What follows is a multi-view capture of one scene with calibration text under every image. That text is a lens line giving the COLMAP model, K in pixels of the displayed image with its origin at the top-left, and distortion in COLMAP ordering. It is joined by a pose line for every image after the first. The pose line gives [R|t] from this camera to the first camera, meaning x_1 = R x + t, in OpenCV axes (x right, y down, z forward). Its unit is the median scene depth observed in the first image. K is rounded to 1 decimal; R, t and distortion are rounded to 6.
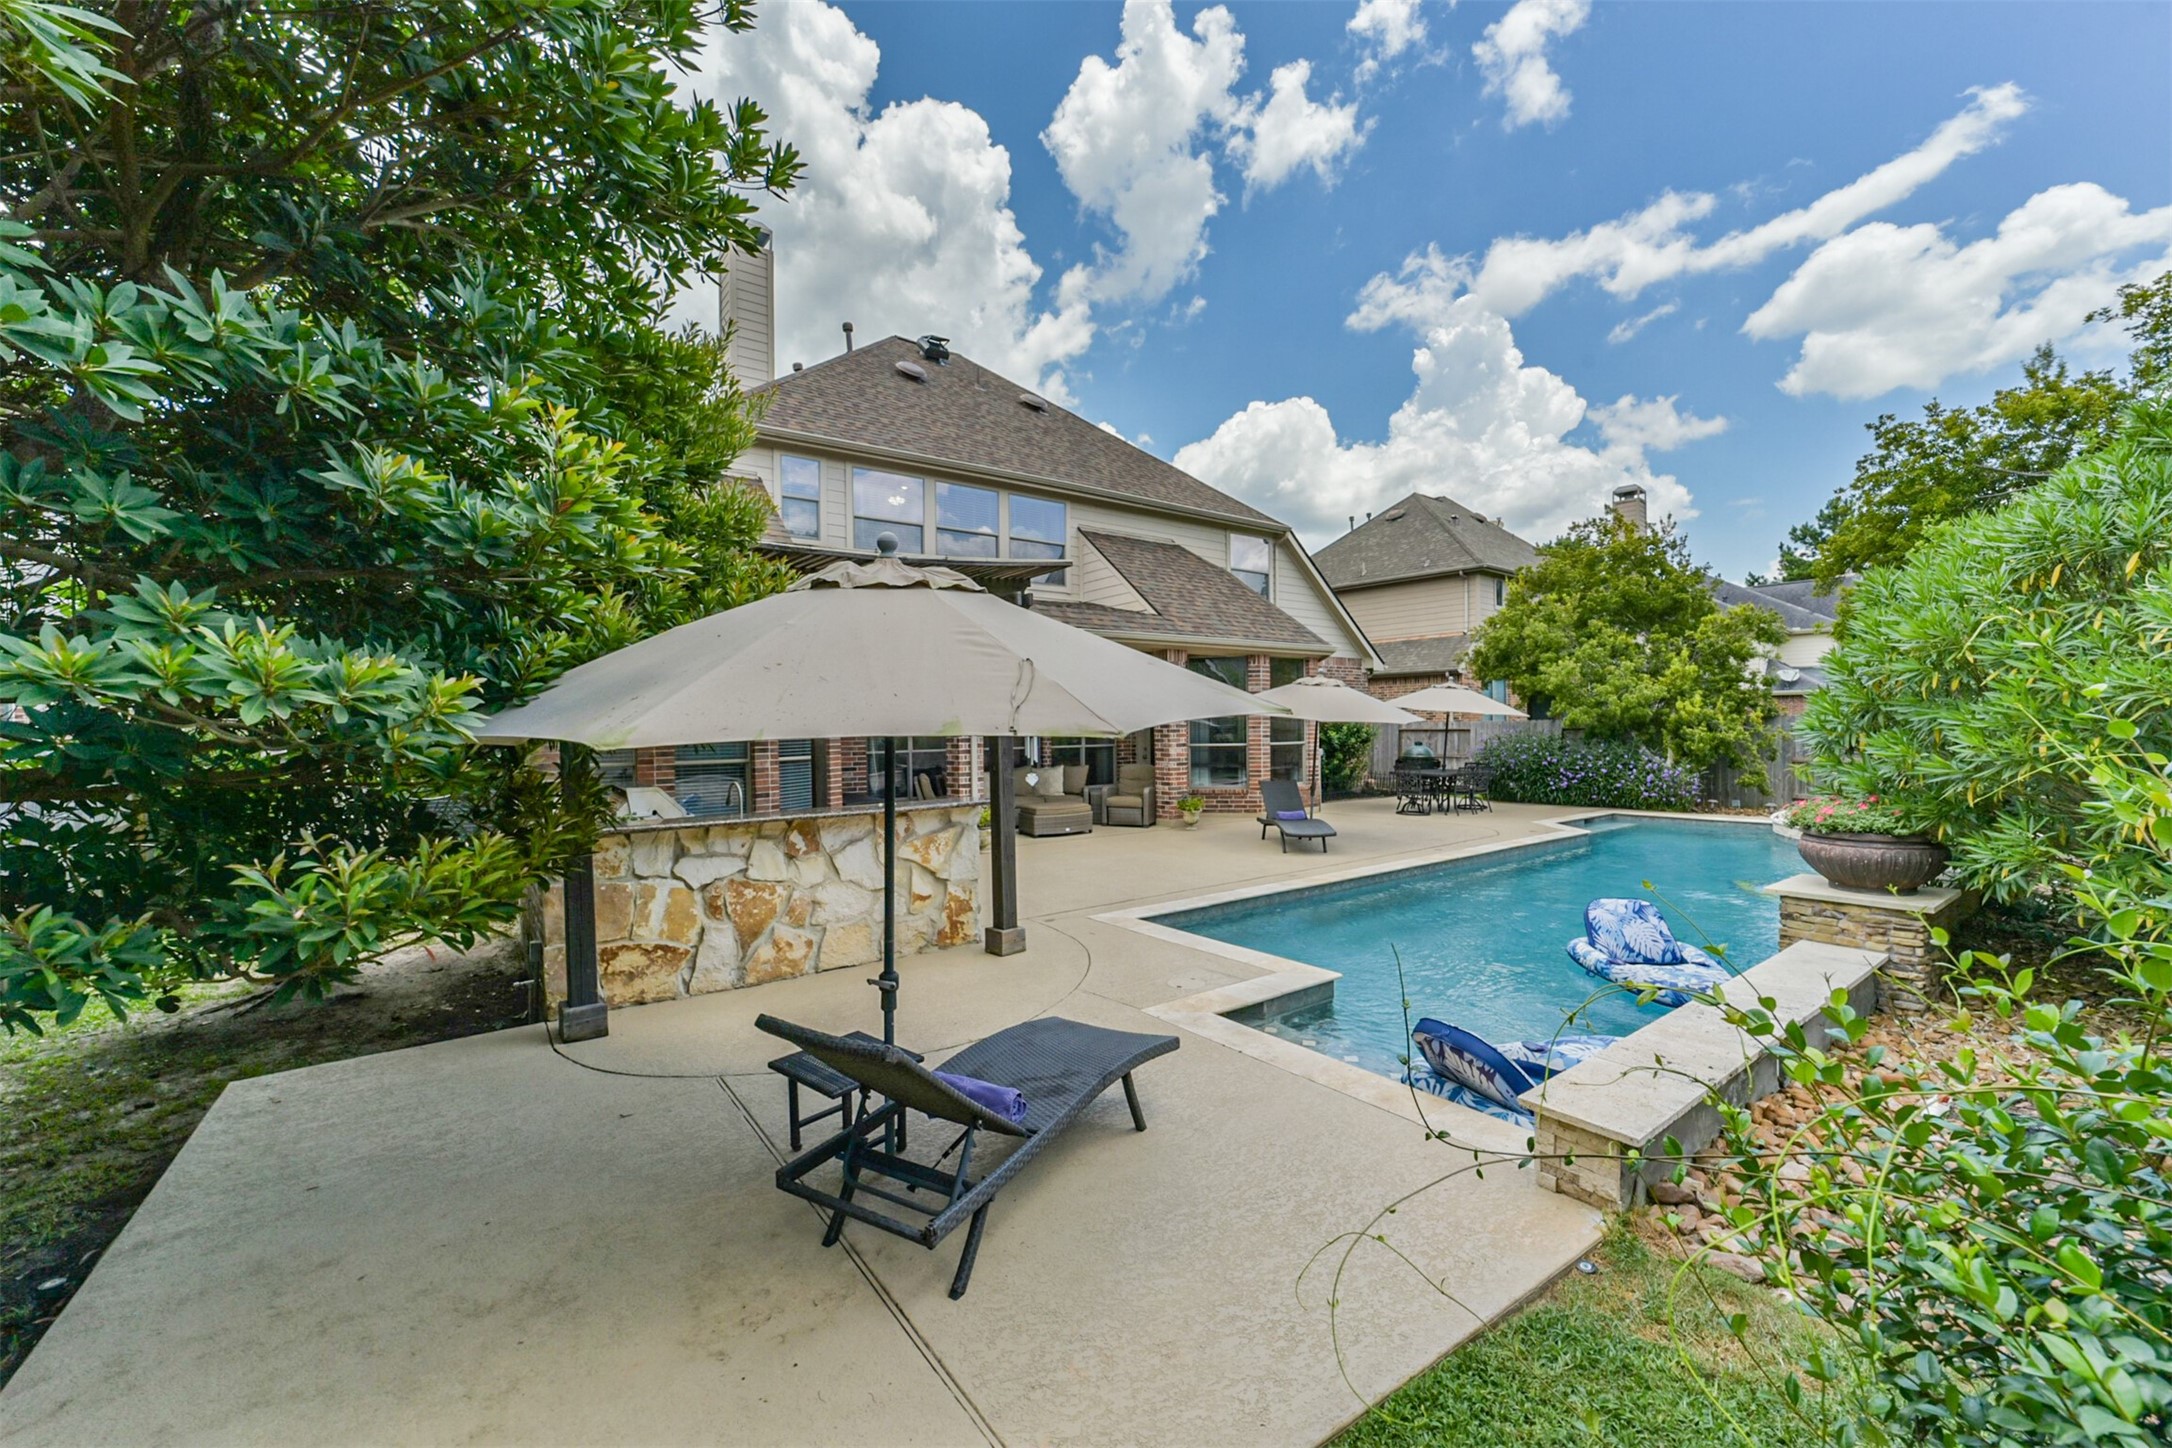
lens RADIAL K [[865.3, 0, 1090.5], [0, 865.3, 734.5], [0, 0, 1]] dist [-0.028769, 0.010366]
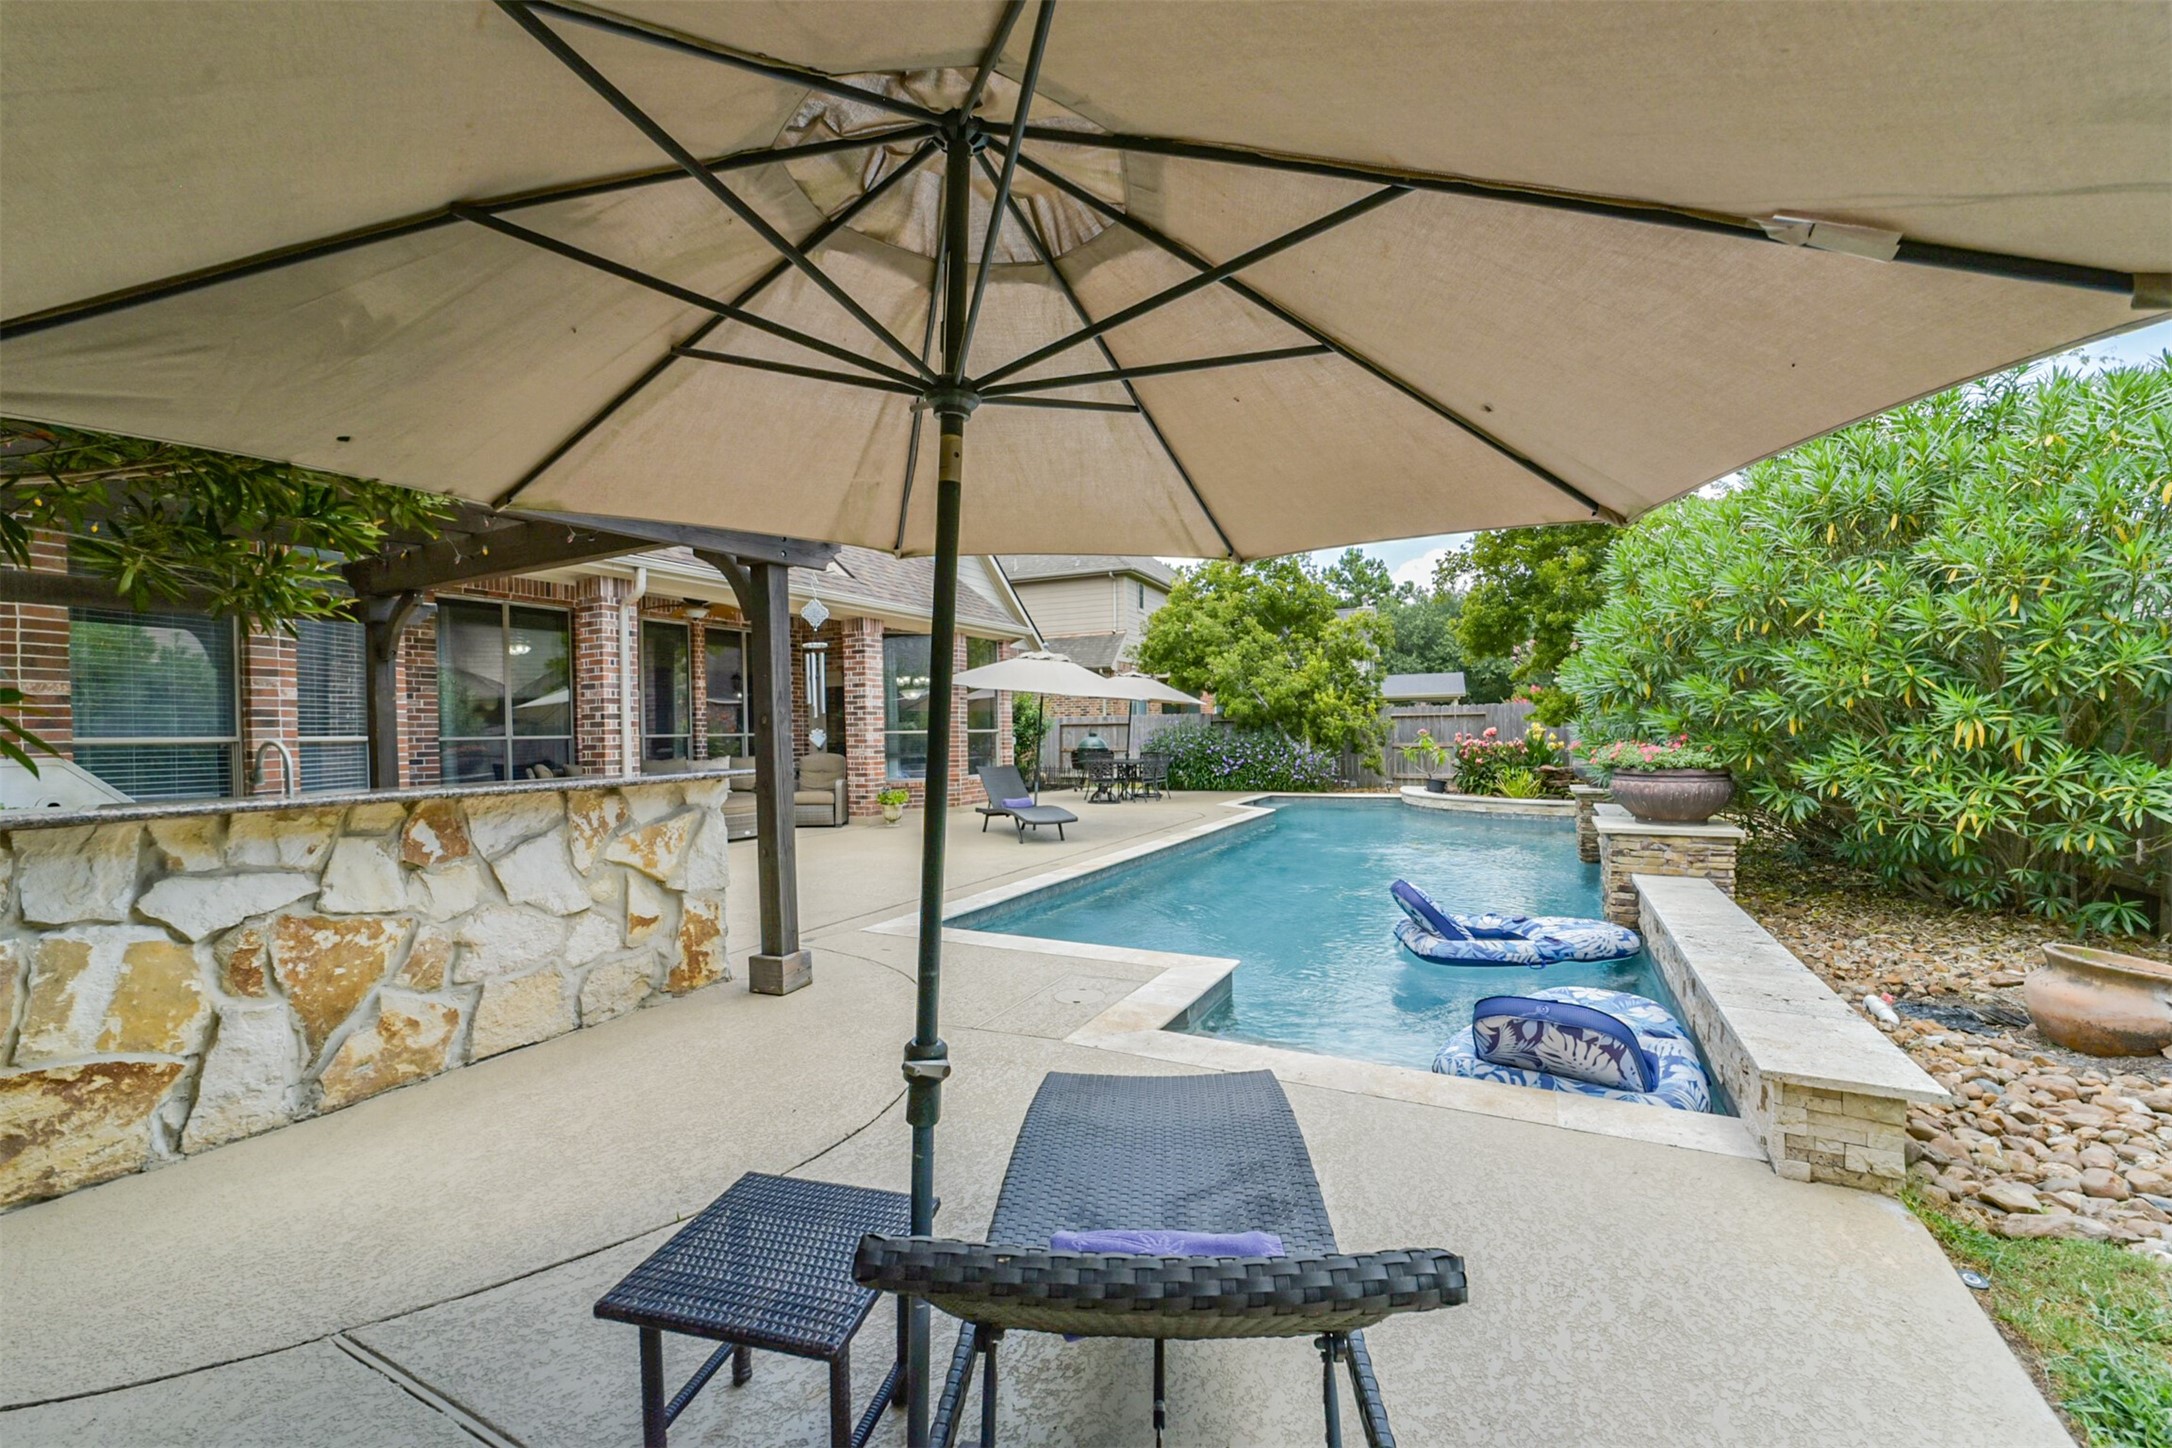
lens RADIAL K [[865.3, 0, 1090.5], [0, 865.3, 734.5], [0, 0, 1]] dist [-0.028769, 0.010366]
pose [[0.897614, -0.002775, 0.440774, -0.178968], [0.008785, 0.999894, -0.011594, 0.059704], [-0.440695, 0.014279, 0.897543, 0.275315]]
